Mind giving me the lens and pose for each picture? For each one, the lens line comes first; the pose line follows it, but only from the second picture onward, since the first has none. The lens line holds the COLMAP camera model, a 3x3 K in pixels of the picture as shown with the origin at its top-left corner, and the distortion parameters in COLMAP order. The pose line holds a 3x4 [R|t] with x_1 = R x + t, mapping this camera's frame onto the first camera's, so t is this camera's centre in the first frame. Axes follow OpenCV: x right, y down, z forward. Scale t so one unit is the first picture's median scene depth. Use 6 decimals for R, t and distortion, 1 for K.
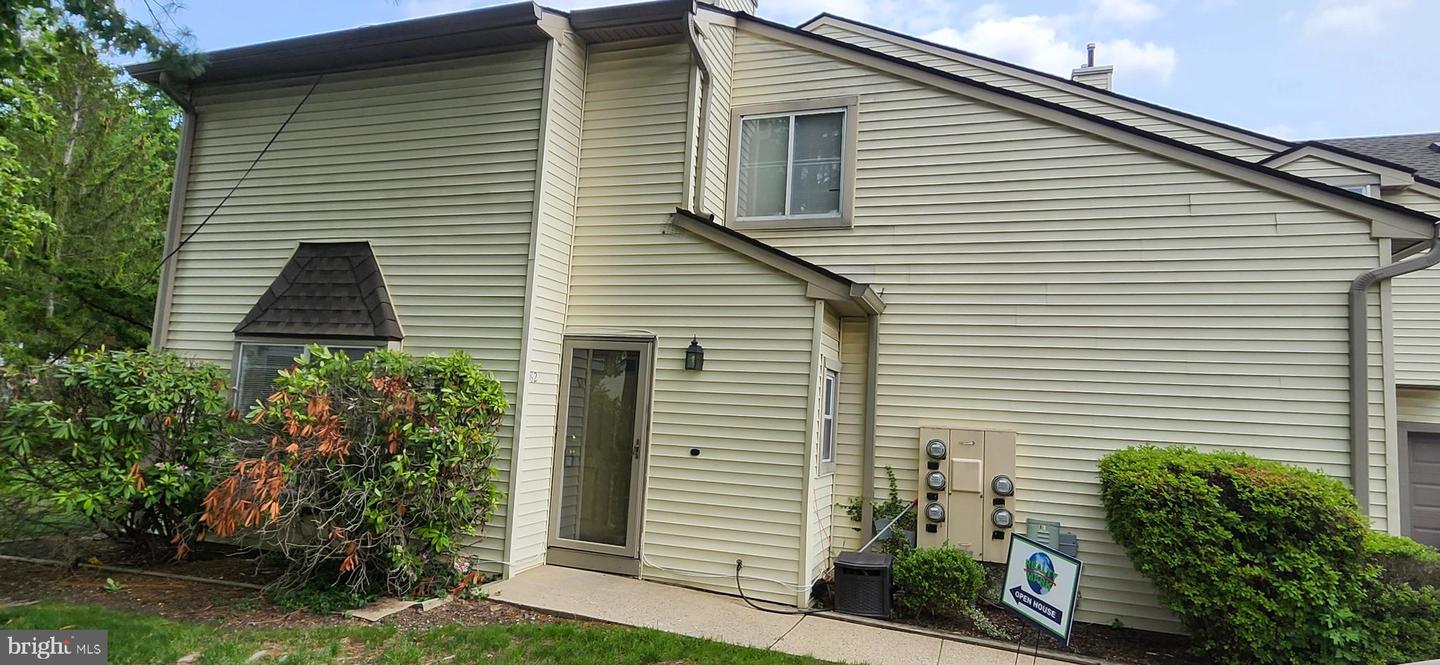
lens RADIAL K [[637.0, 0, 719.8], [0, 637.0, 351.7], [0, 0, 1]] dist [-0.000950, 0.000273]
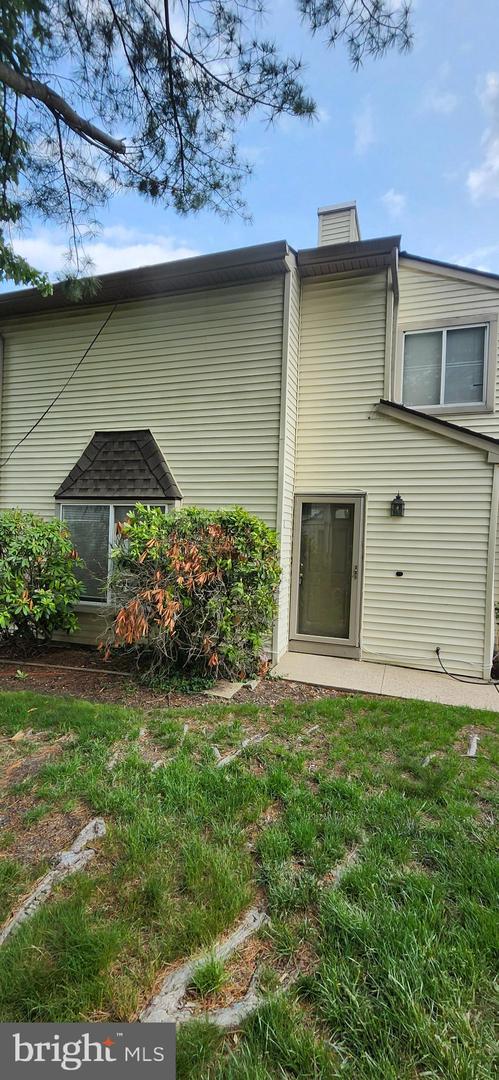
lens RADIAL K [[402.1, 0, 249.5], [0, 402.1, 540.0], [0, 0, 1]] dist [0.001036, 0.000113]
pose [[0.999790, -0.020024, -0.004299, -0.362350], [0.020329, 0.995770, 0.089604, -0.005612], [0.002487, -0.089672, 0.995968, 0.104894]]
